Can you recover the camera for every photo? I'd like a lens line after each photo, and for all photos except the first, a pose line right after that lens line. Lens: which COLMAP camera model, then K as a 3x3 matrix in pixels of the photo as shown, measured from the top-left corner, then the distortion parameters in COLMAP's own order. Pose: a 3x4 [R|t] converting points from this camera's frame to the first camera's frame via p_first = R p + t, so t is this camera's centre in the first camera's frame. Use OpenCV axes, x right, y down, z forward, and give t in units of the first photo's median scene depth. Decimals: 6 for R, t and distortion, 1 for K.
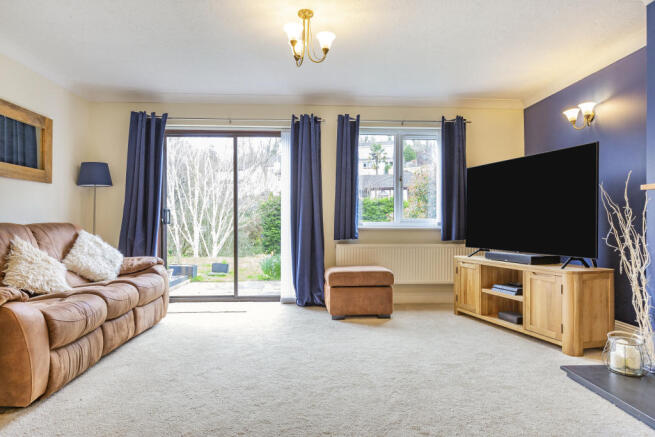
lens RADIAL K [[403.3, 0, 327.5], [0, 403.3, 218.5], [0, 0, 1]] dist [0.003809, -0.000332]
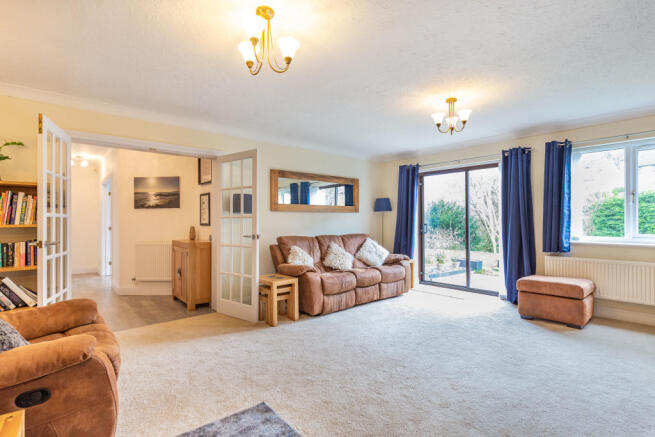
lens RADIAL K [[322.5, 0, 327.5], [0, 322.5, 218.5], [0, 0, 1]] dist [-0.000022, -0.000307]
pose [[0.620631, -0.009625, -0.784044, 0.425084], [0.013548, 0.999907, -0.001550, -0.058250], [0.783986, -0.009660, 0.620703, -0.065431]]
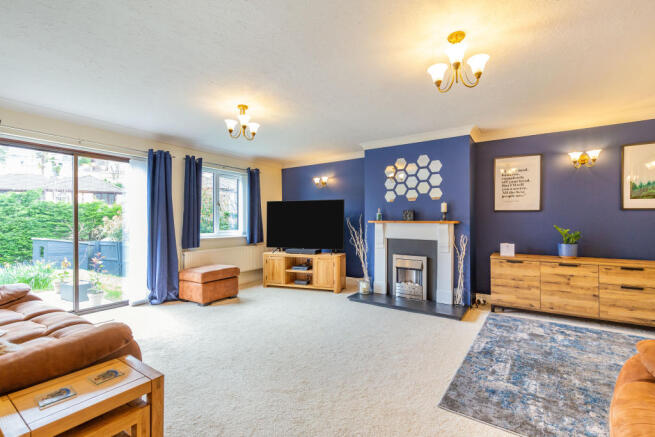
lens RADIAL K [[296.5, 0, 327.5], [0, 296.5, 218.5], [0, 0, 1]] dist [0.001217, 0.000093]
pose [[0.599659, 0.006319, 0.800231, -0.568533], [-0.007663, 0.999968, -0.002154, -0.057215], [-0.800219, -0.004841, 0.599689, 0.039284]]
